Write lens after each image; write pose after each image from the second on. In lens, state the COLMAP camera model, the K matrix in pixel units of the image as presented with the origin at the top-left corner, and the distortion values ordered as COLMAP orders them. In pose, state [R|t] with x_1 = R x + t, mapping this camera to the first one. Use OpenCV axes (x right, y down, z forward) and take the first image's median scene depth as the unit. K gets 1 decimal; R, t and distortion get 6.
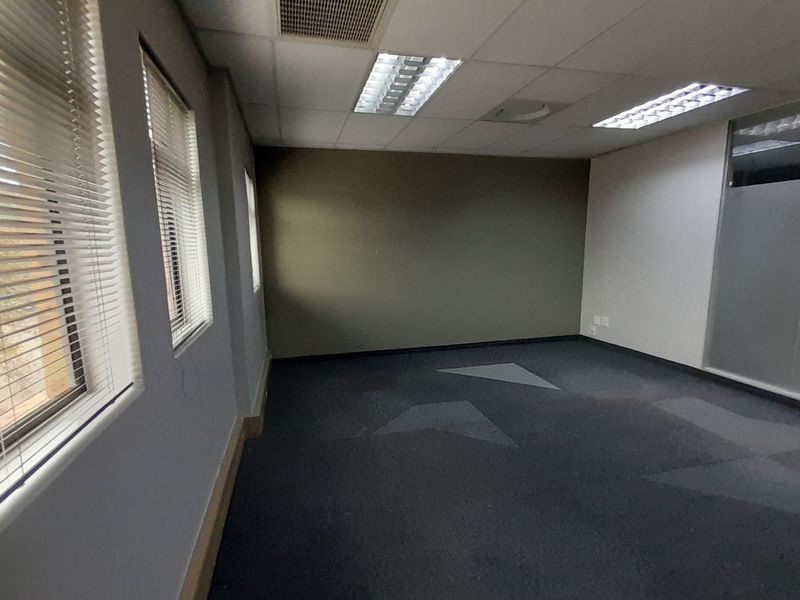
lens RADIAL K [[422.6, 0, 392.2], [0, 422.6, 319.4], [0, 0, 1]] dist [0.022115, -0.018883]
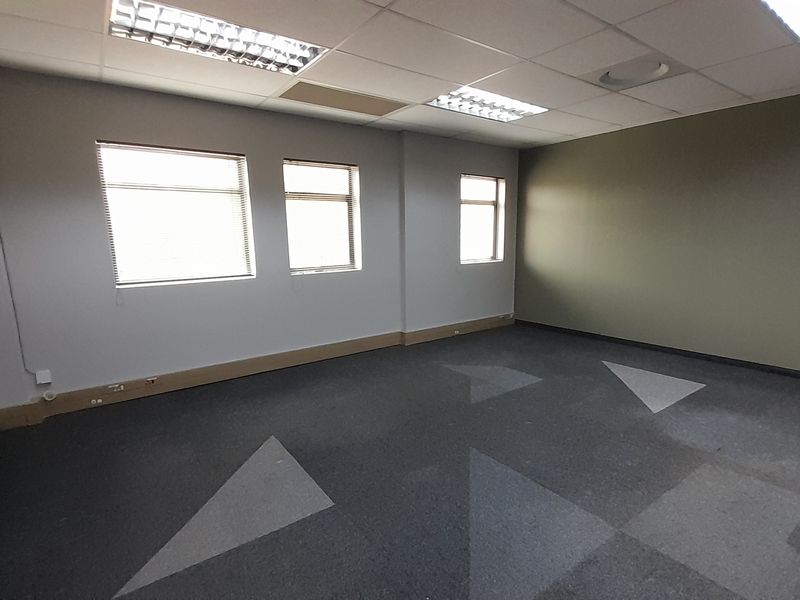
lens RADIAL K [[422.6, 0, 400.4], [0, 422.6, 312.3], [0, 0, 1]] dist [0.022115, -0.018883]
pose [[0.378920, 0.177211, -0.908304, 0.937680], [-0.146165, 0.980635, 0.130347, -0.053300], [0.913814, 0.083372, 0.397484, 0.247226]]
